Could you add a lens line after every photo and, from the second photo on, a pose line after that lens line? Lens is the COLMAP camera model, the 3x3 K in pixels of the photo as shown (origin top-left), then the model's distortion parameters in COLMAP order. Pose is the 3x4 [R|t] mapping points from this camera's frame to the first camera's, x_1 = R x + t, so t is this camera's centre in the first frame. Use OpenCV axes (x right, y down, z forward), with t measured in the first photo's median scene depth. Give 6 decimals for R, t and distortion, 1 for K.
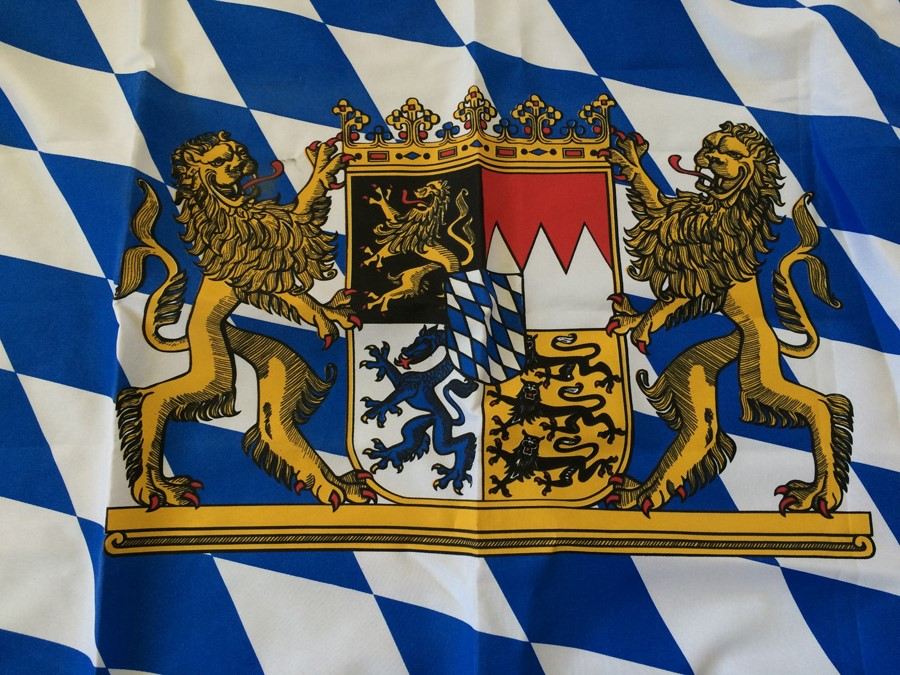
lens RADIAL K [[766.6, 0, 452.2], [0, 766.6, 339.0], [0, 0, 1]] dist [0.021065, -0.014046]
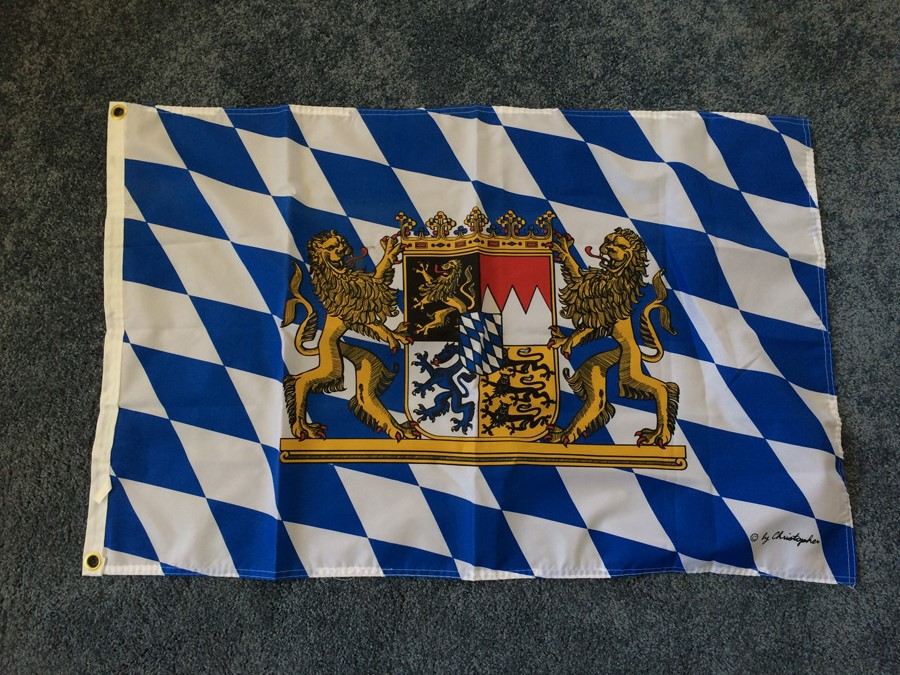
lens RADIAL K [[766.6, 0, 448.8], [0, 766.6, 336.6], [0, 0, 1]] dist [0.021065, -0.014046]
pose [[0.999947, 0.010266, -0.000587, -0.031552], [-0.010241, 0.999373, 0.033901, -0.093532], [0.000935, -0.033893, 0.999425, -0.822417]]
